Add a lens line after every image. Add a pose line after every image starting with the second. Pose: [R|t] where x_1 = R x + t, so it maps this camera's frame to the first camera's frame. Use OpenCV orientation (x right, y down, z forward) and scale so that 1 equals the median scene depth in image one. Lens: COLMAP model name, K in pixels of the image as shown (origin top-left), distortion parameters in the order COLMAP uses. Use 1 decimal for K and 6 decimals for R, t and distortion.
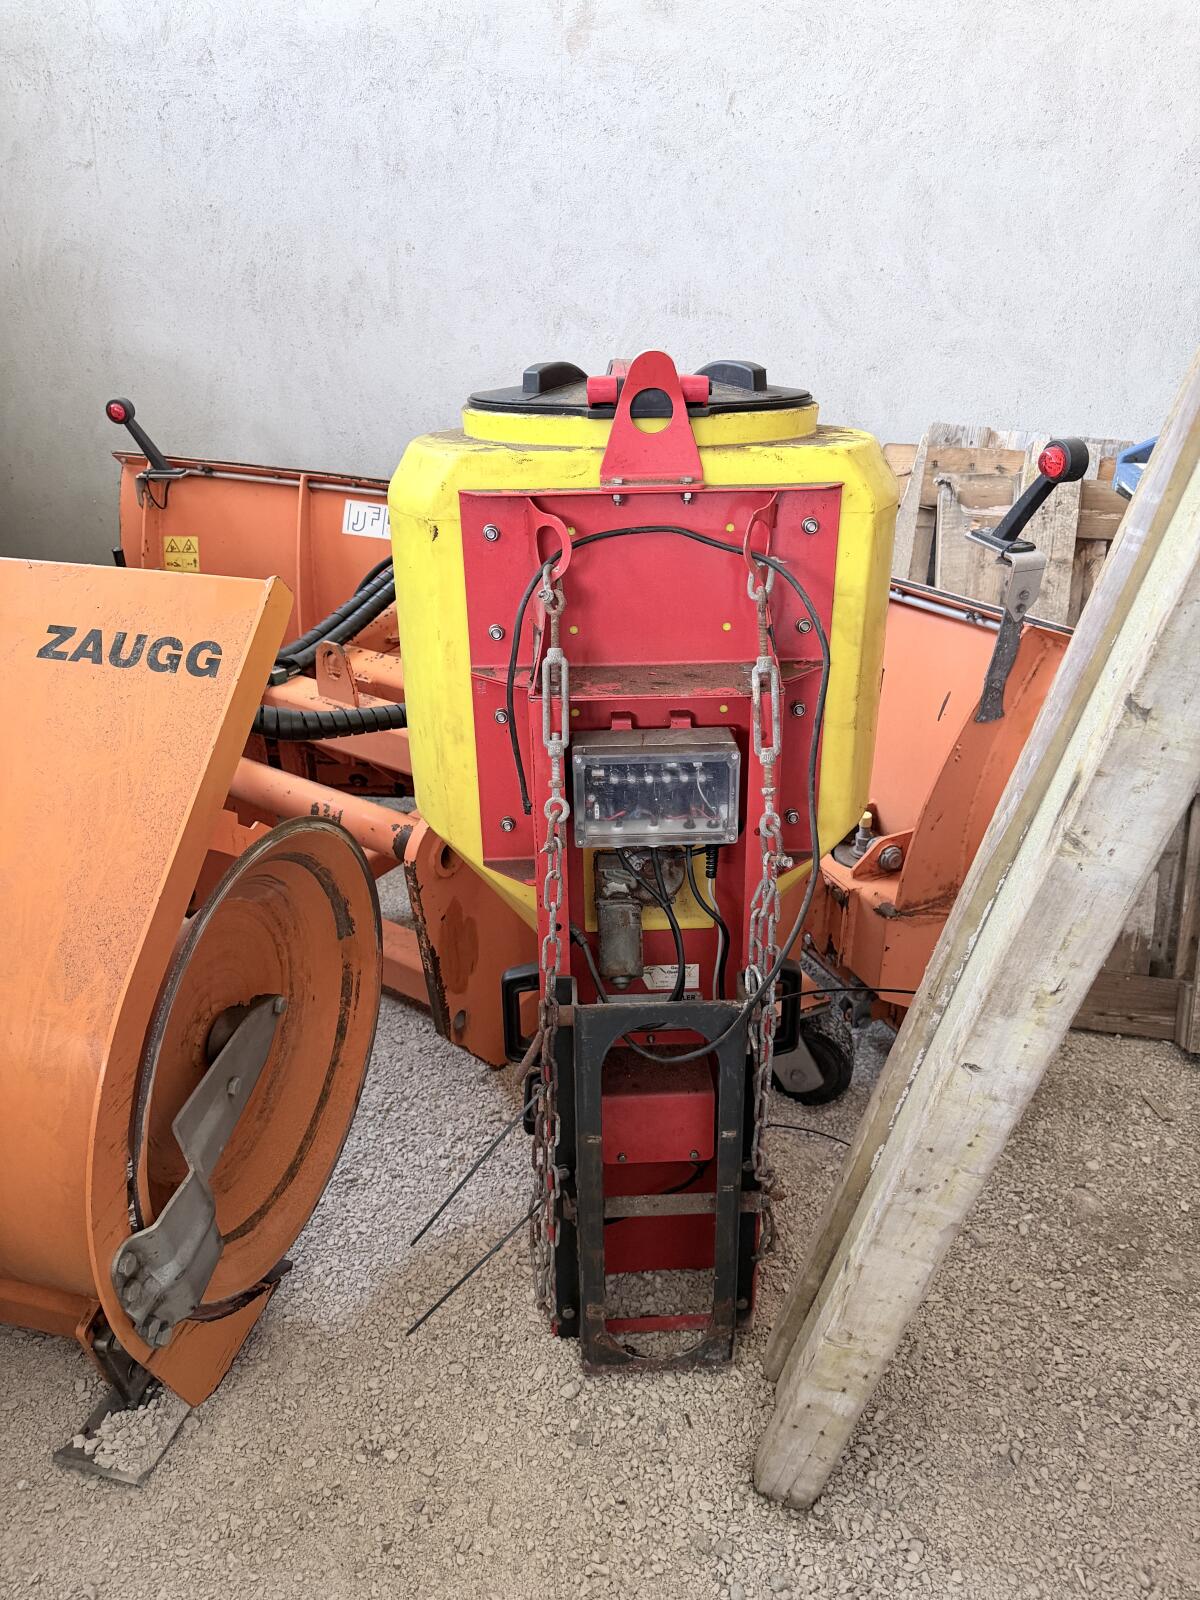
lens RADIAL K [[1130.0, 0, 623.9], [0, 1130.0, 805.4], [0, 0, 1]] dist [0.003304, -0.009349]
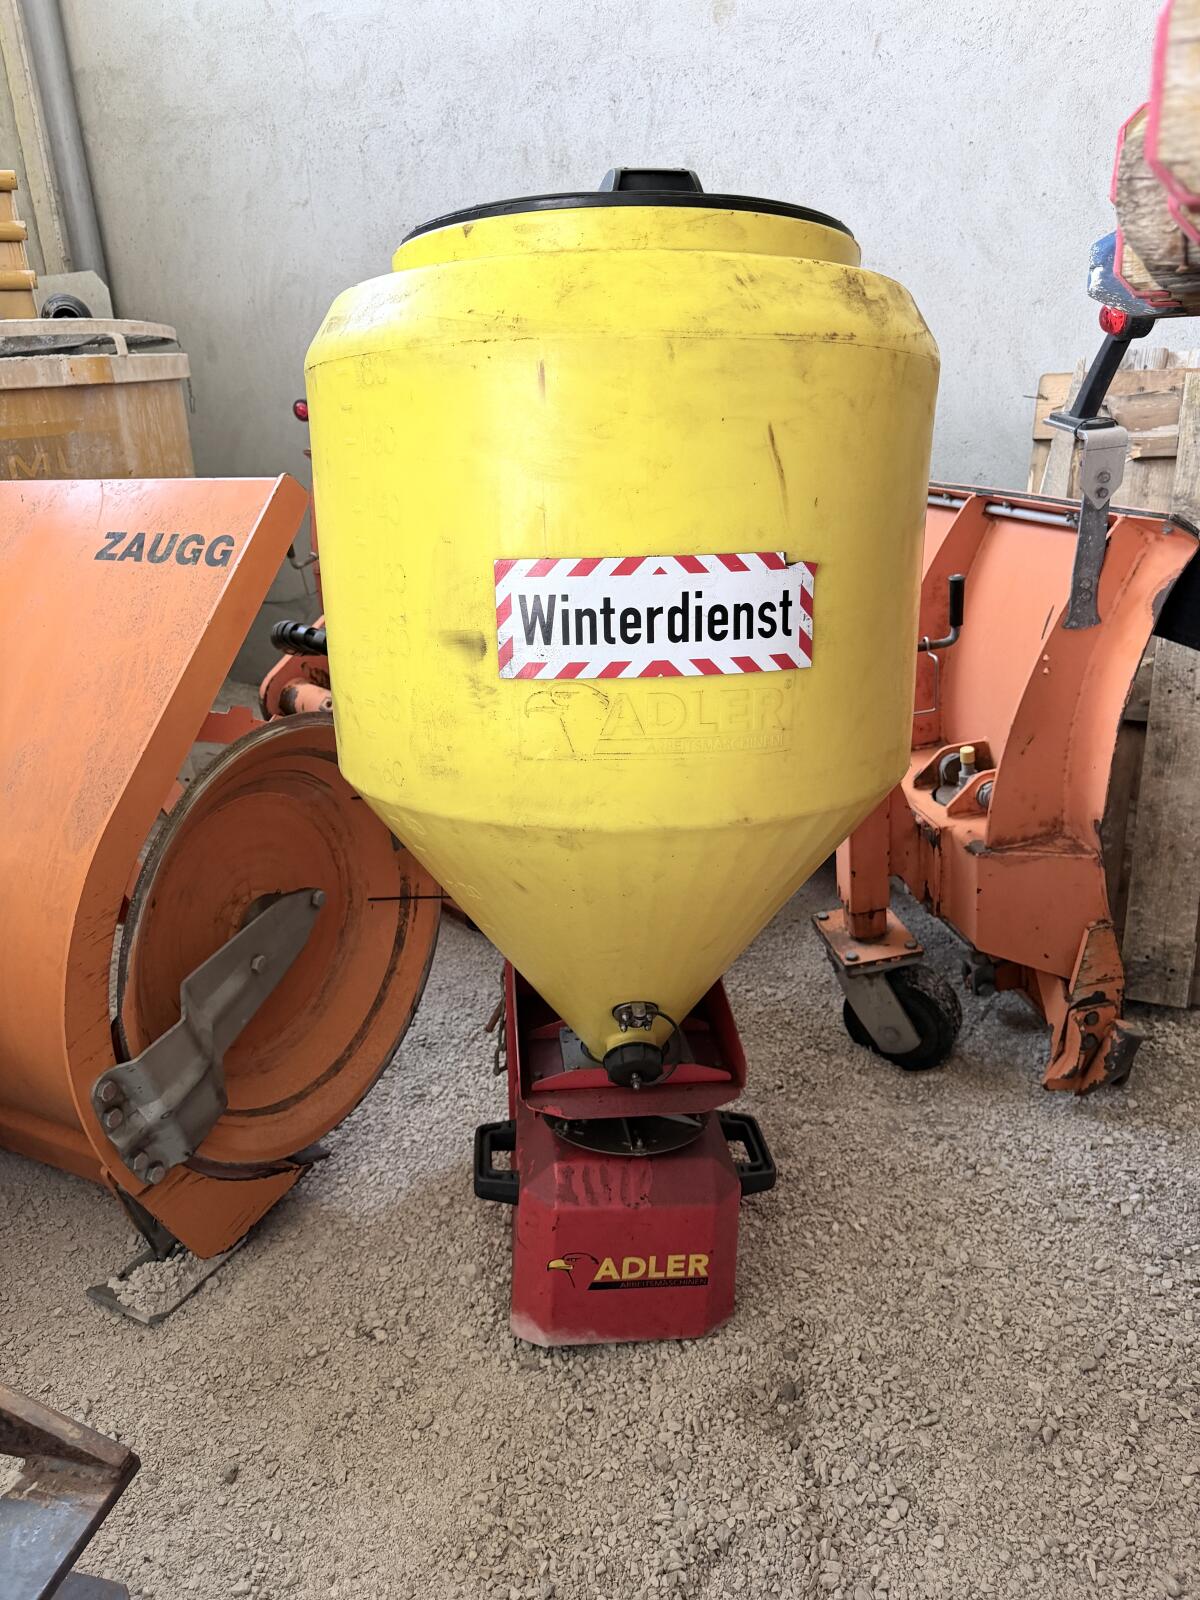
lens RADIAL K [[1137.1, 0, 600.0], [0, 1137.1, 800.0], [0, 0, 1]] dist [-0.000875, -0.008463]
pose [[0.966506, 0.009385, -0.256472, 0.213384], [-0.019100, 0.999190, -0.035415, 0.114536], [0.255932, 0.039127, 0.965903, 0.043431]]
